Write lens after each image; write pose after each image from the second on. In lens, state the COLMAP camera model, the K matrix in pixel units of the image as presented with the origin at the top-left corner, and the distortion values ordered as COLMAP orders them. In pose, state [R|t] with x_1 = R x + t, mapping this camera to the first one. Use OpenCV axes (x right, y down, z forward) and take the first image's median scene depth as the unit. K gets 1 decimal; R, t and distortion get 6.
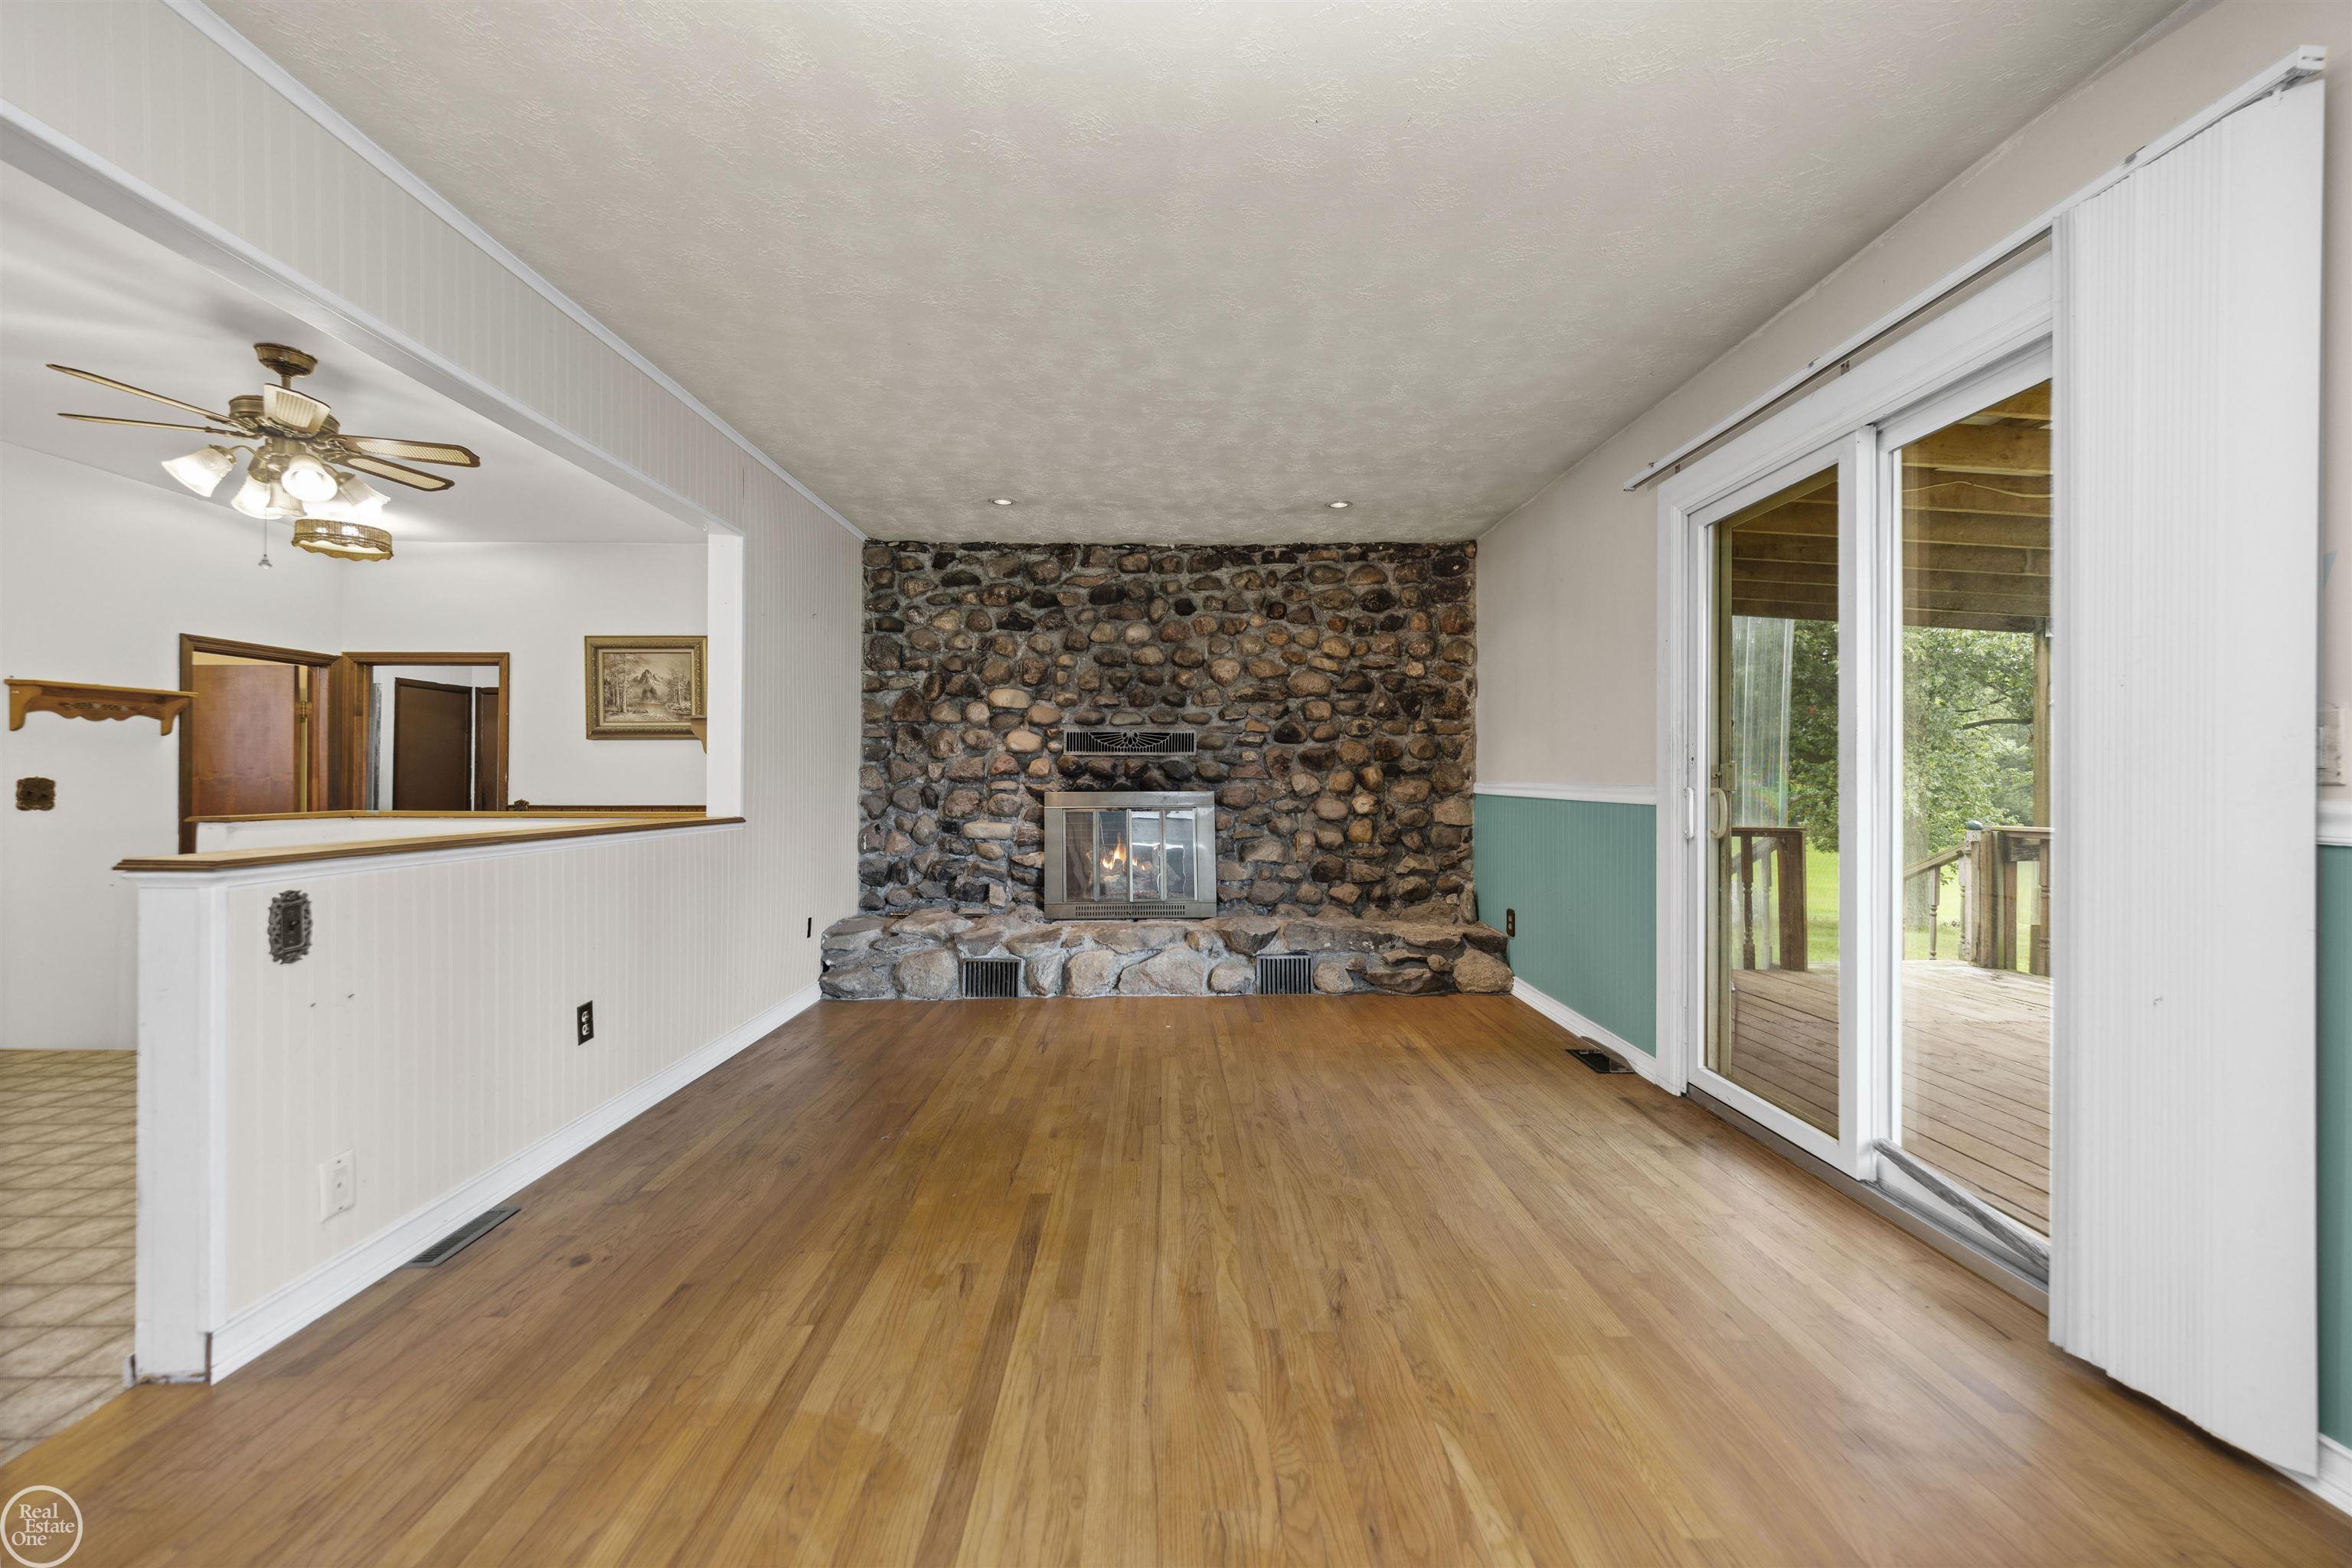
lens RADIAL K [[906.3, 0, 1172.4], [0, 906.3, 769.6], [0, 0, 1]] dist [0.009406, -0.001434]
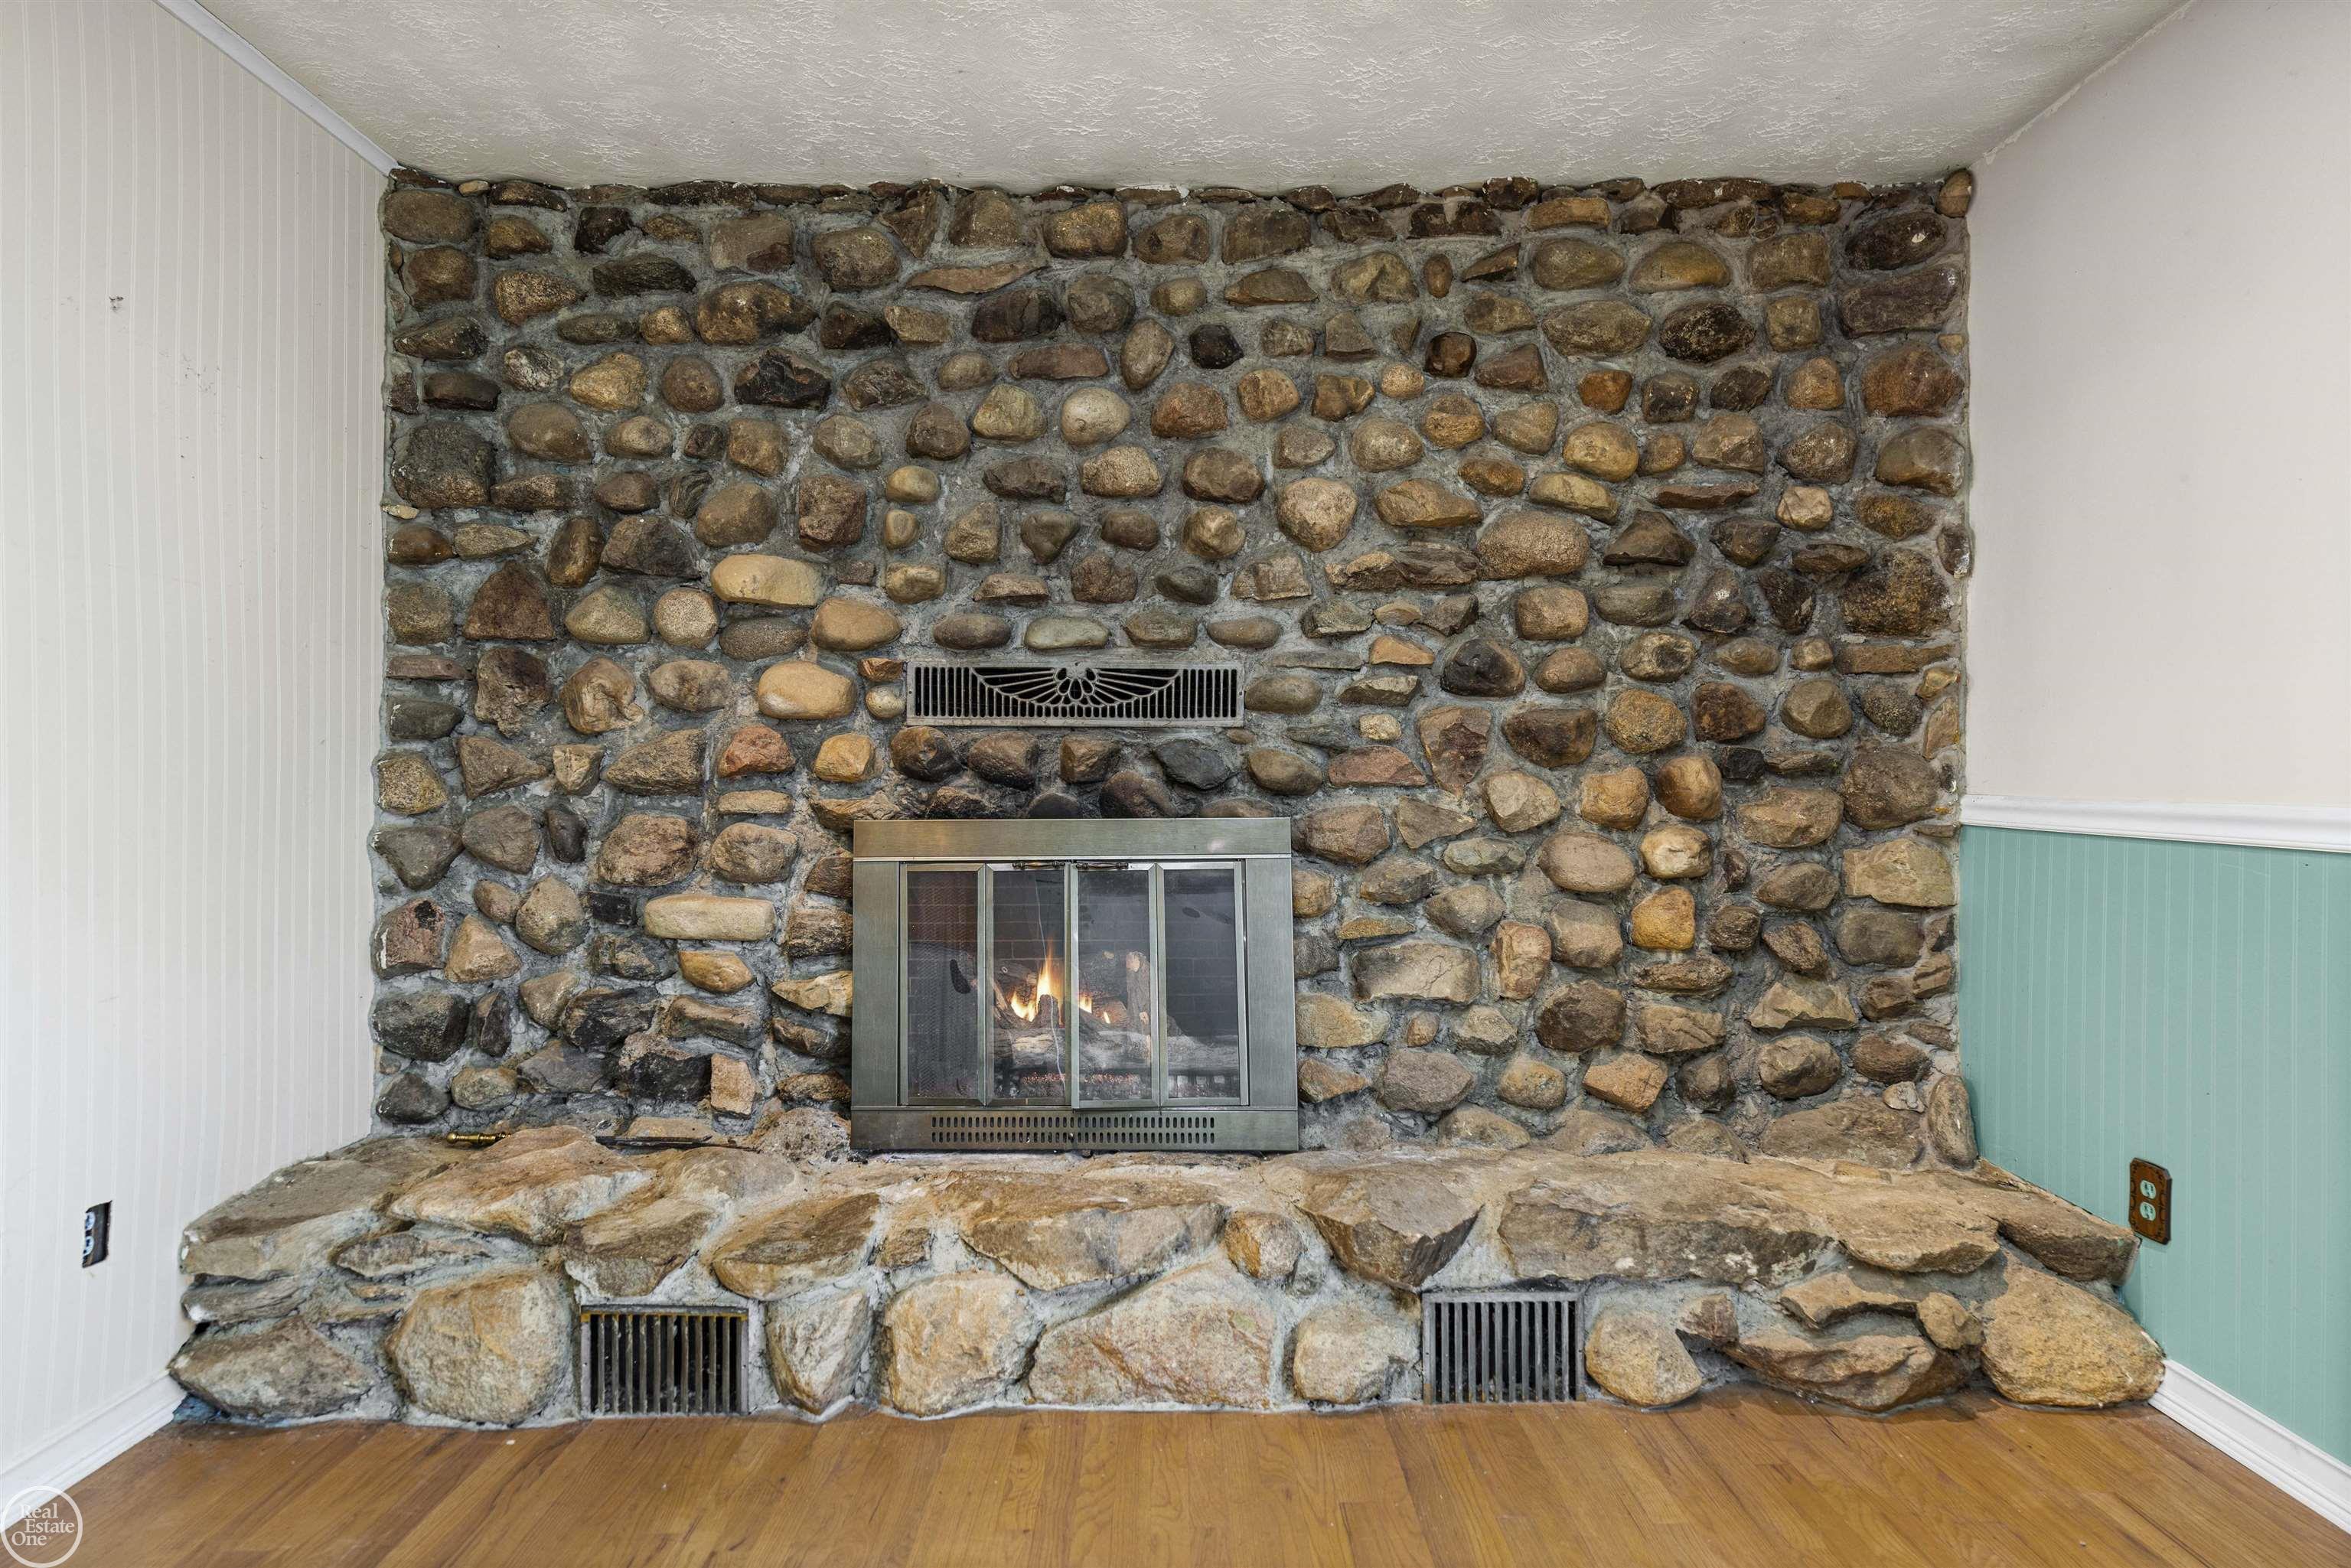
lens RADIAL K [[1291.1, 0, 1180.2], [0, 1291.1, 753.3], [0, 0, 1]] dist [-0.001983, -0.000848]
pose [[0.999998, 0.000678, -0.001779, -0.000101], [-0.000691, 0.999971, -0.007615, 0.000230], [0.001774, 0.007617, 0.999969, 0.449720]]
